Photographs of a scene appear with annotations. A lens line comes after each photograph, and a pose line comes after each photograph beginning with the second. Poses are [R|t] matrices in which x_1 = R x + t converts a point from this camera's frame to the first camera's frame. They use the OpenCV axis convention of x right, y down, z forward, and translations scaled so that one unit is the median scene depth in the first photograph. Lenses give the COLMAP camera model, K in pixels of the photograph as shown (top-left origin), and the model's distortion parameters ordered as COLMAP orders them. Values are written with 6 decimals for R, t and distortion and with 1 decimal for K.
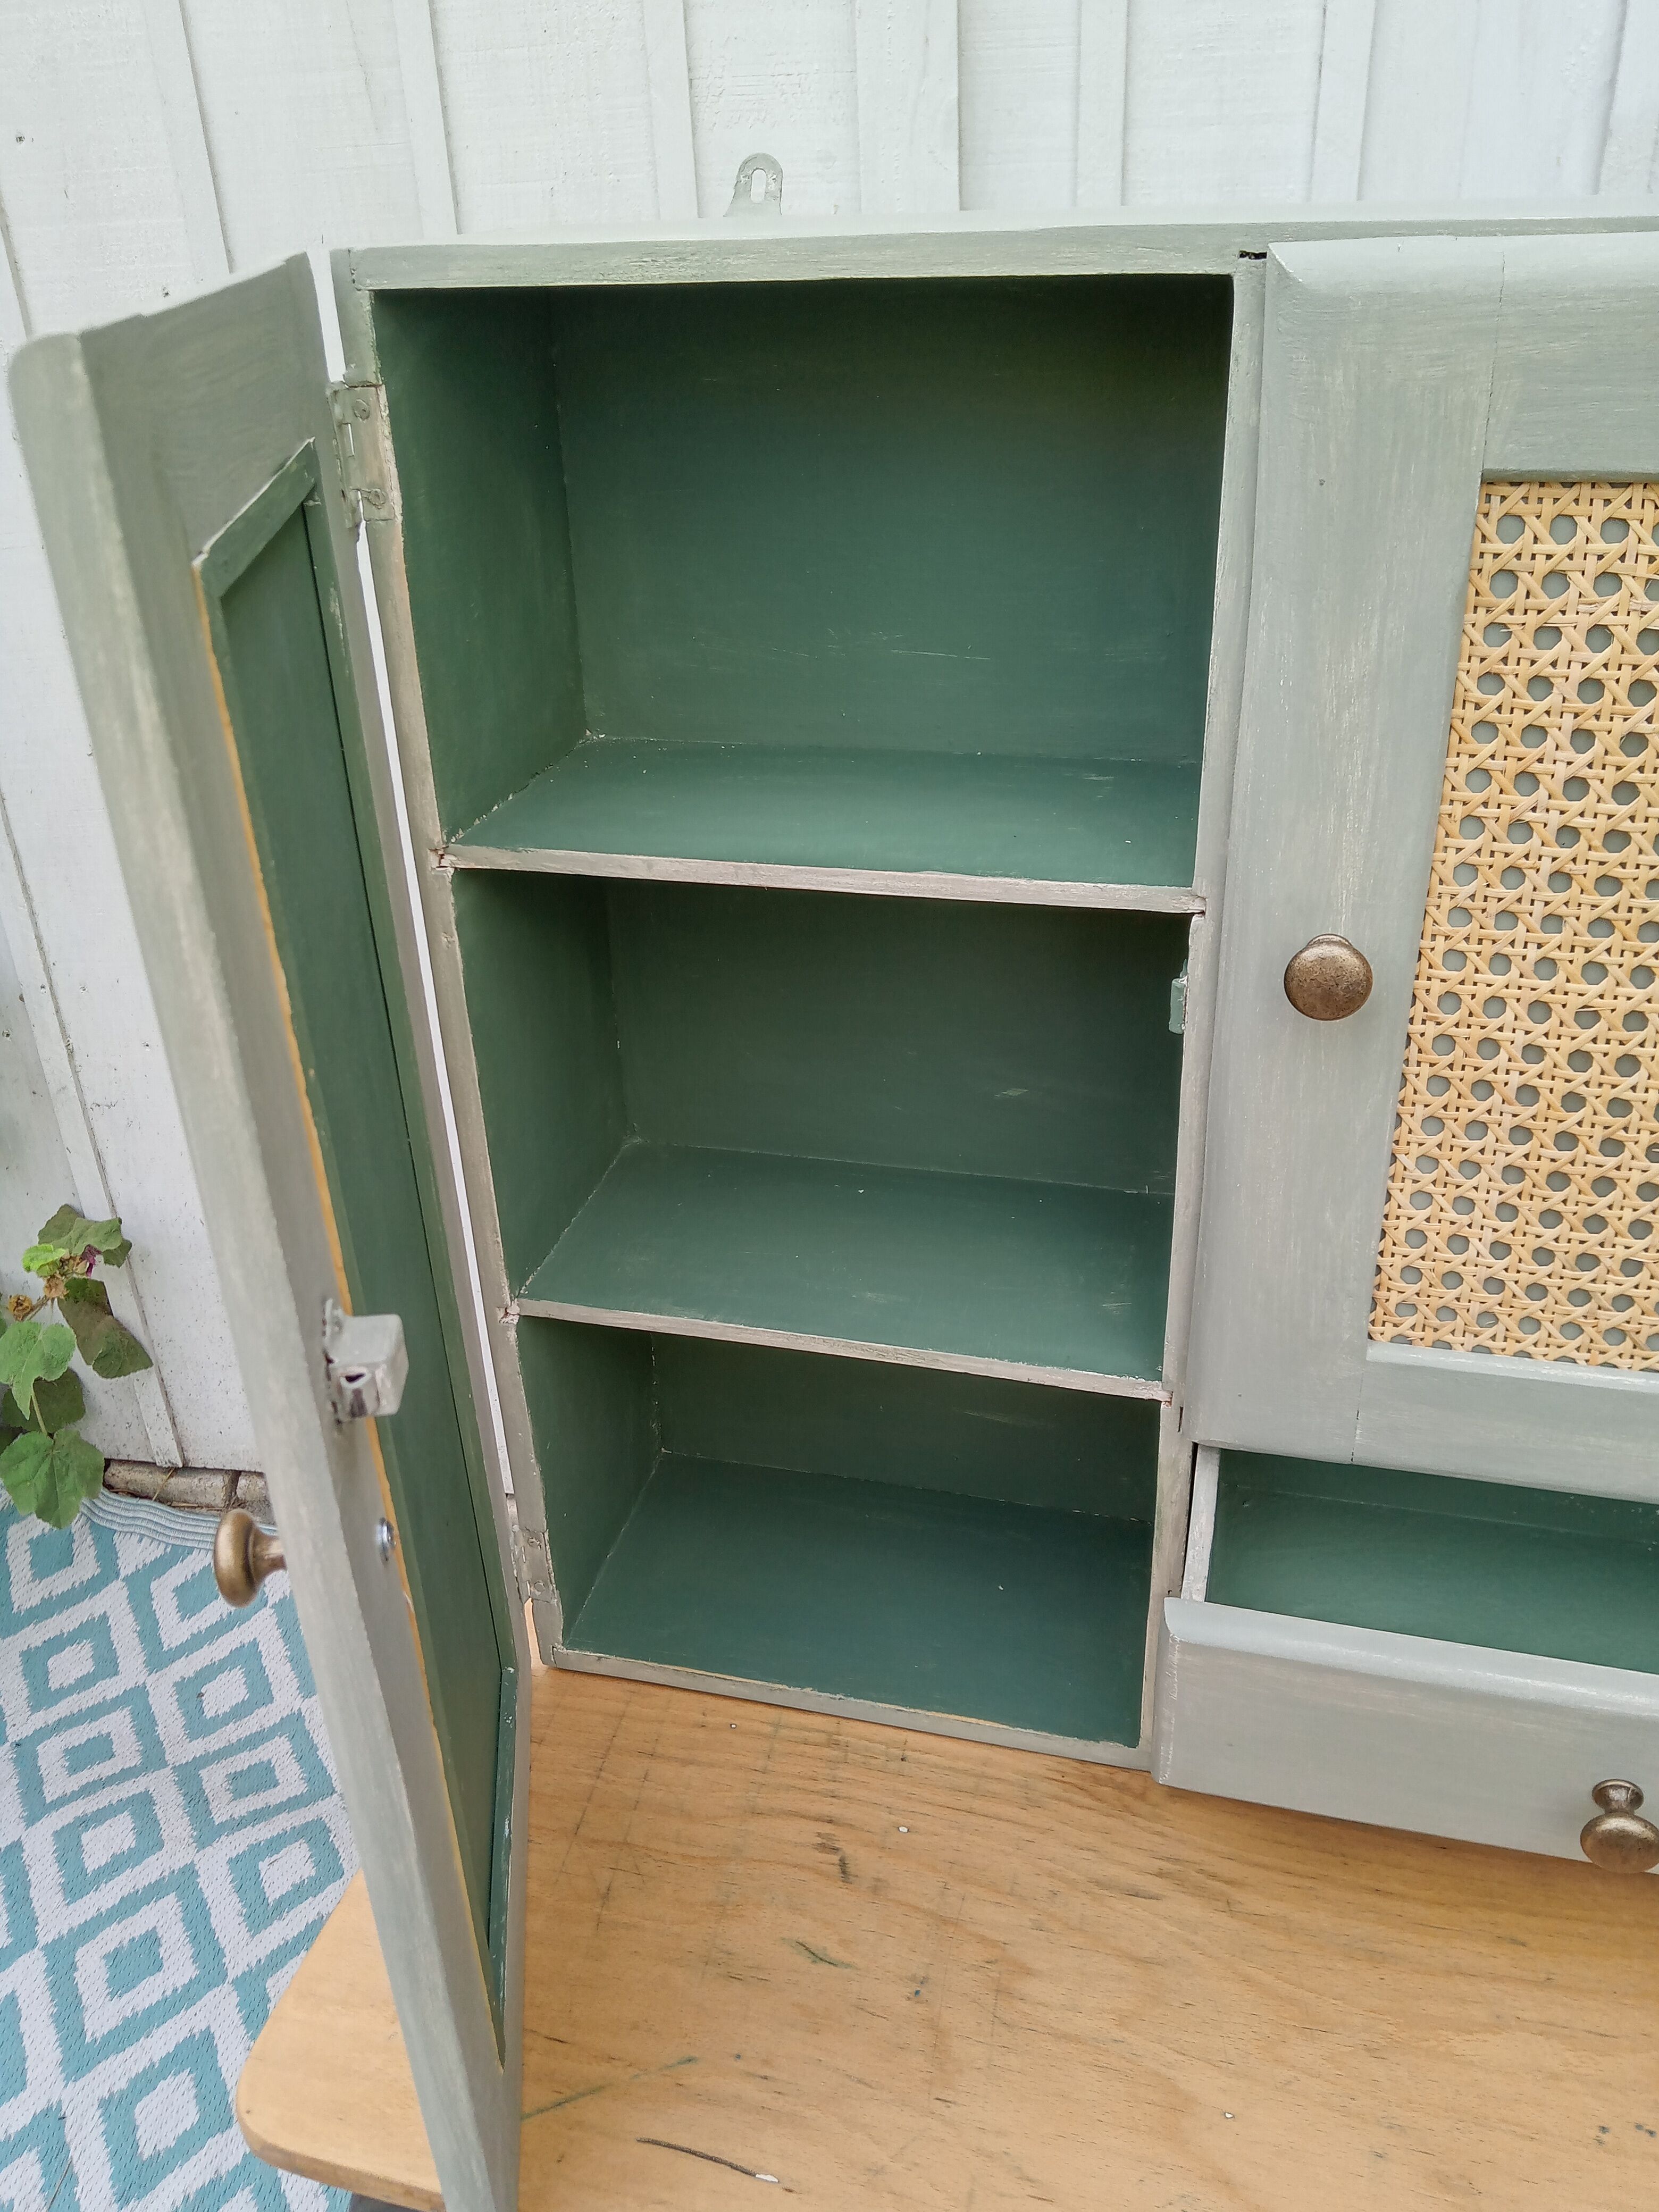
lens RADIAL K [[1666.1, 0, 816.9], [0, 1666.1, 1066.5], [0, 0, 1]] dist [0.011941, -0.034875]
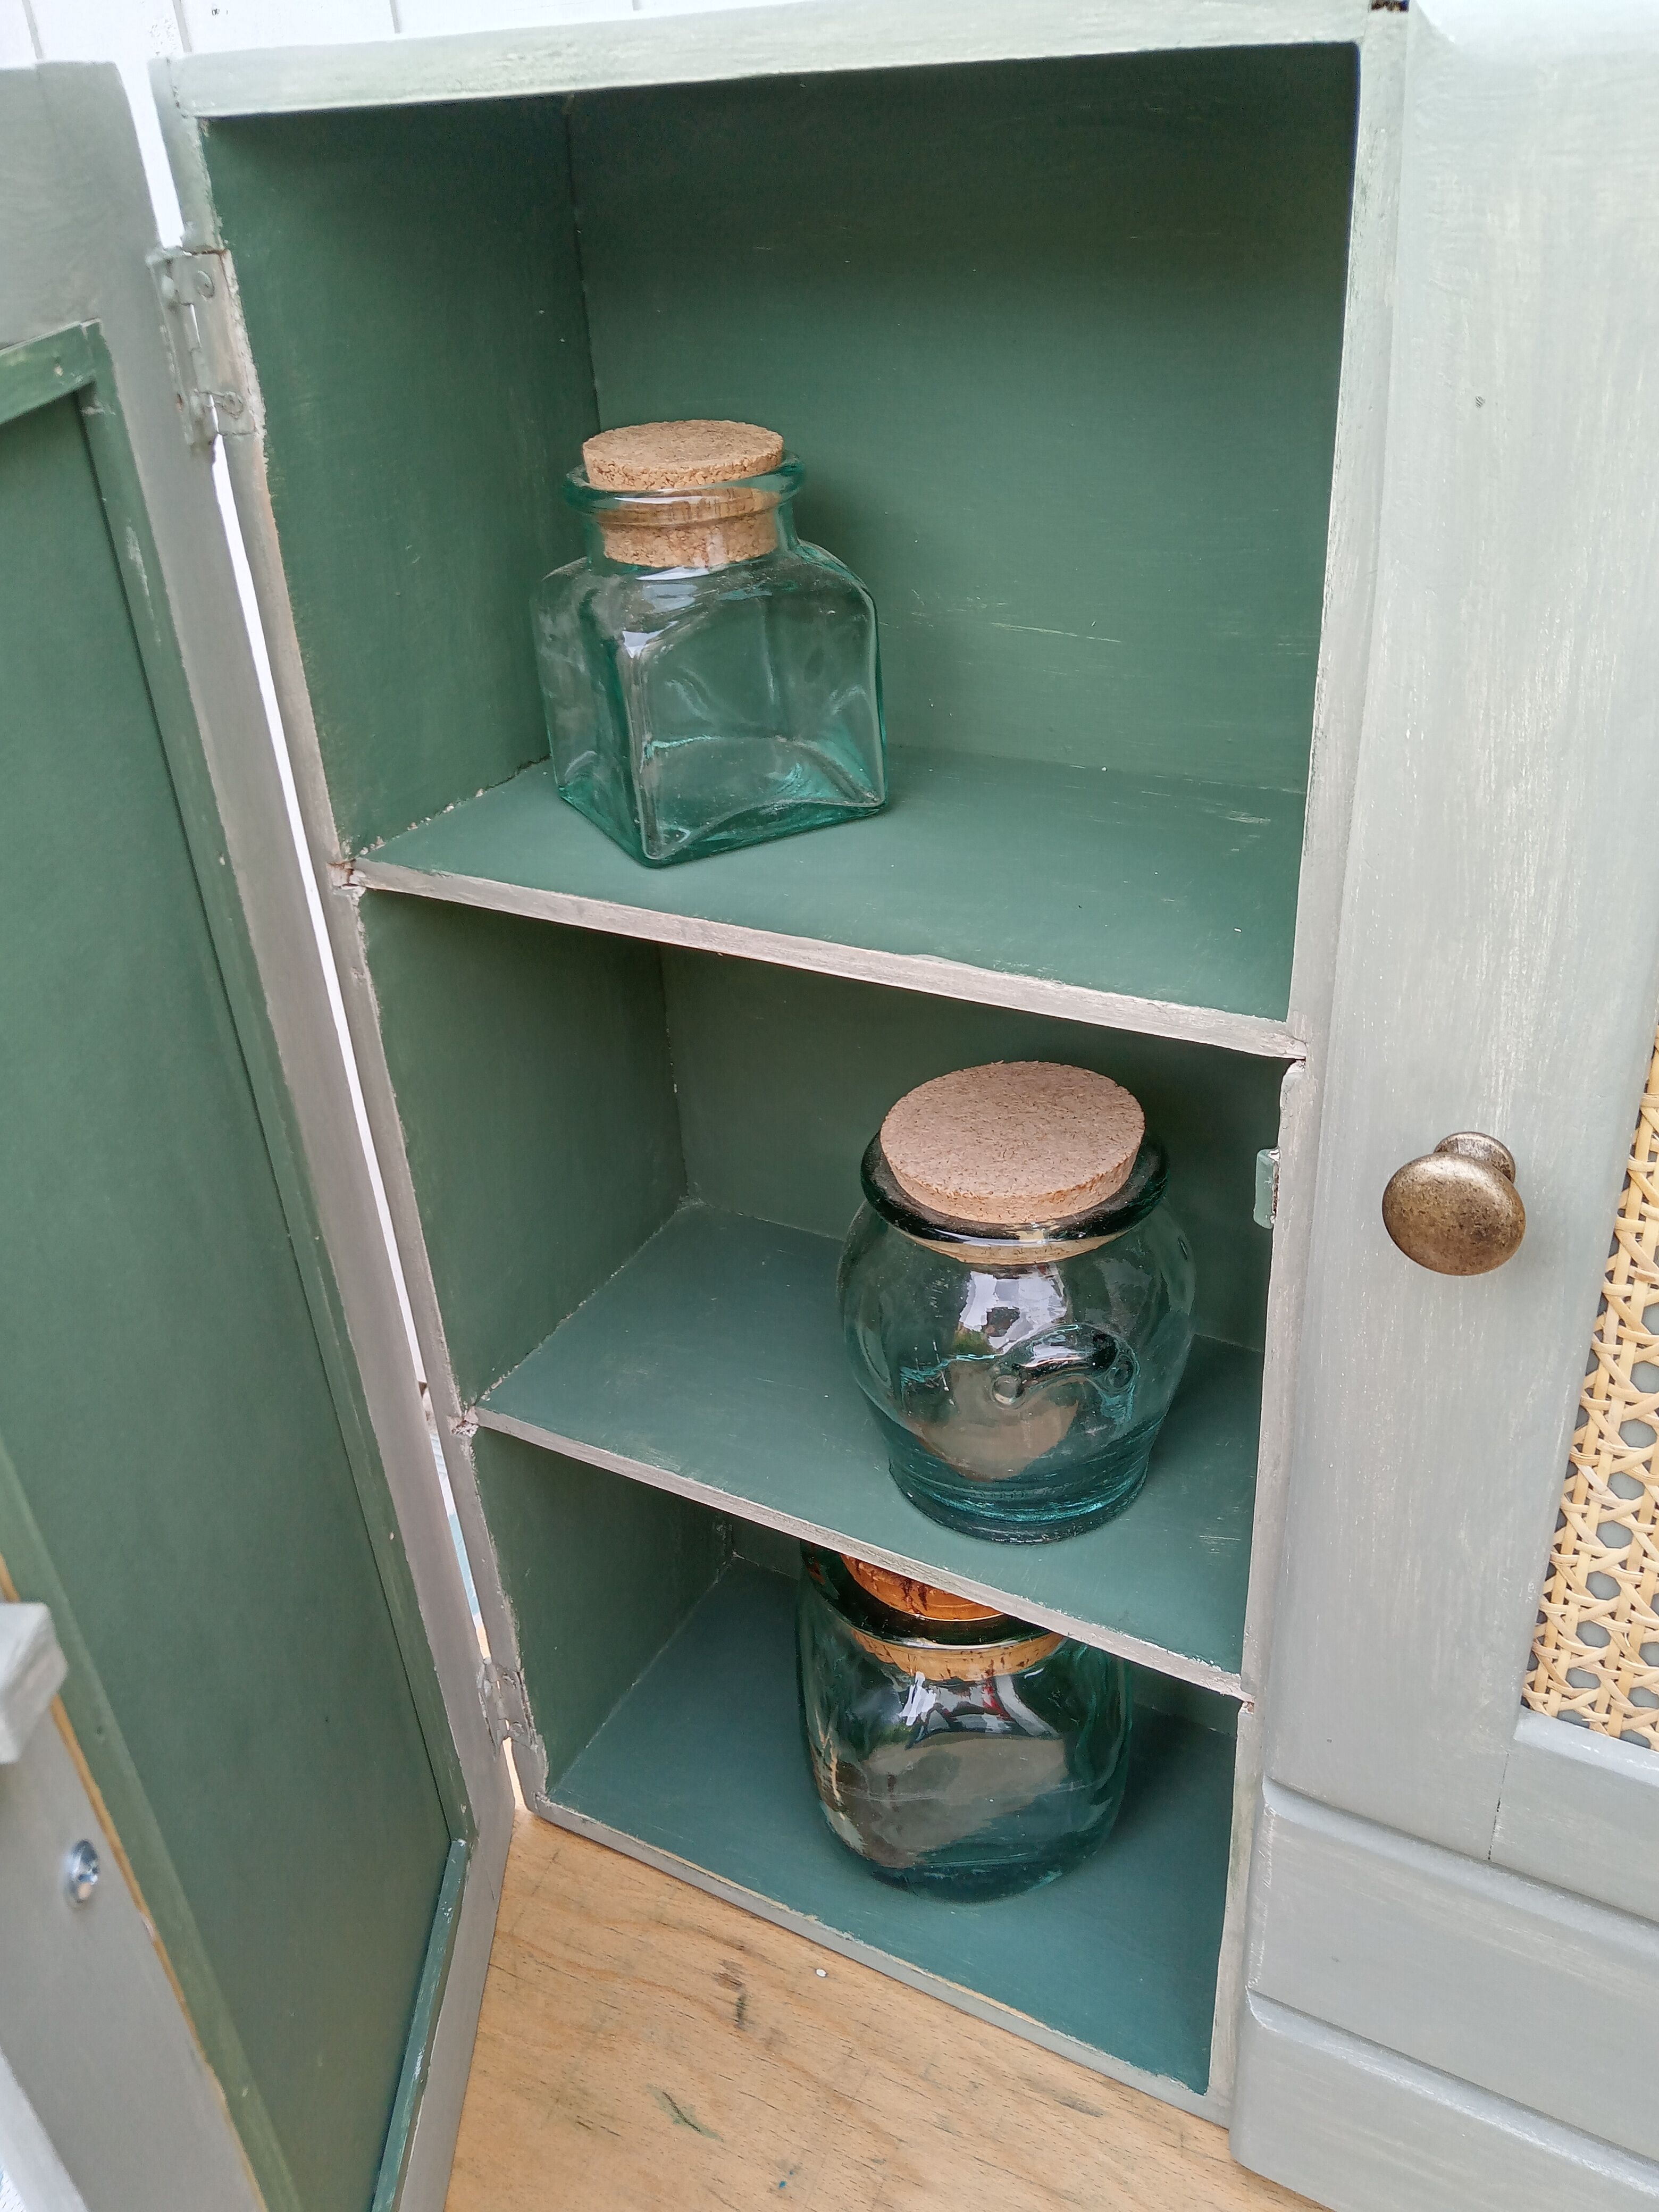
lens RADIAL K [[1666.1, 0, 867.6], [0, 1666.1, 1064.1], [0, 0, 1]] dist [0.011941, -0.034875]
pose [[0.970359, 0.101155, -0.219477, 0.209264], [-0.090235, 0.994157, 0.059247, -0.115420], [0.224188, -0.037687, 0.973817, 0.320377]]
